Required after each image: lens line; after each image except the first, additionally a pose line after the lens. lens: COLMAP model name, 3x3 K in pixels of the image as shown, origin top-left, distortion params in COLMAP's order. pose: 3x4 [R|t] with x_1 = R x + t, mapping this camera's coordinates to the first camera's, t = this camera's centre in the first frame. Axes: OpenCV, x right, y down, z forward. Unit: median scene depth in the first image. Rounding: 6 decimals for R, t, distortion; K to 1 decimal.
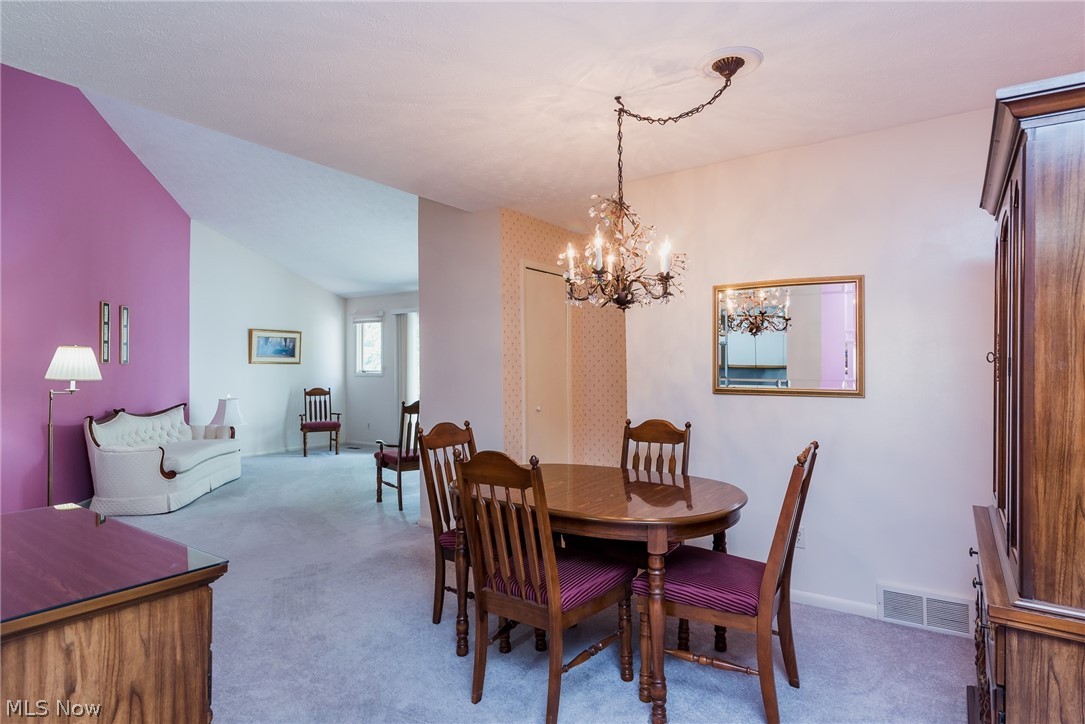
lens RADIAL K [[601.4, 0, 543.9], [0, 601.4, 363.2], [0, 0, 1]] dist [0.002120, 0.001915]
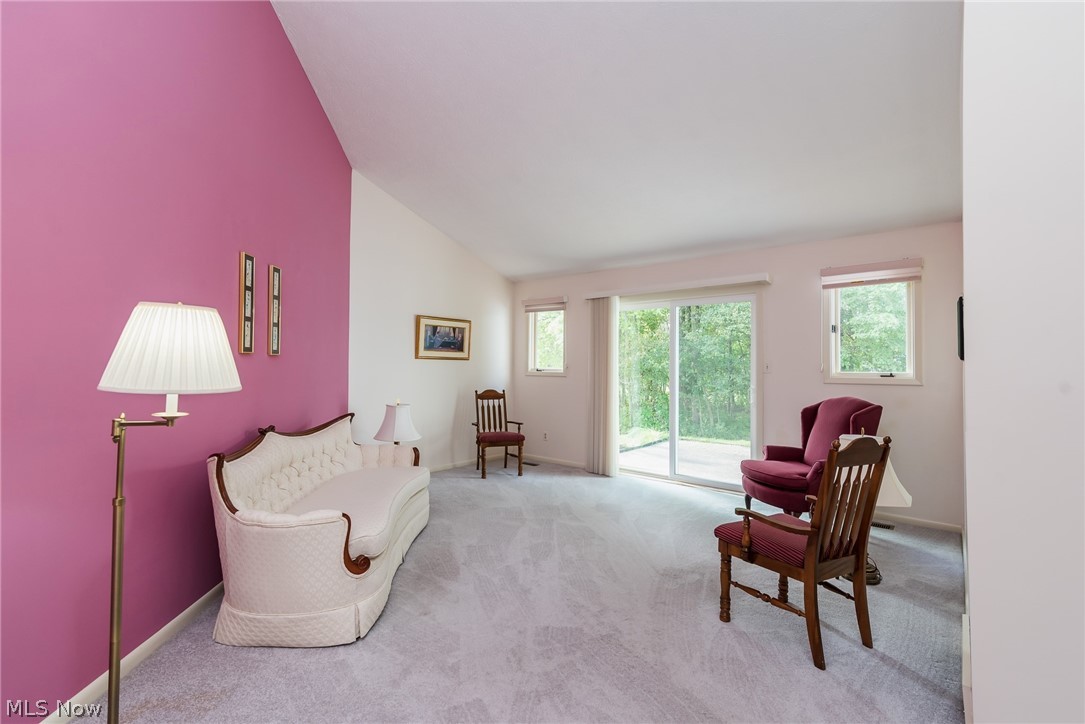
lens RADIAL K [[496.7, 0, 539.9], [0, 496.7, 363.0], [0, 0, 1]] dist [0.018977, -0.000710]
pose [[0.995690, 0.015820, -0.091386, -0.263640], [-0.015678, 0.999875, 0.002264, 0.002435], [0.091411, -0.000821, 0.995813, 0.357154]]
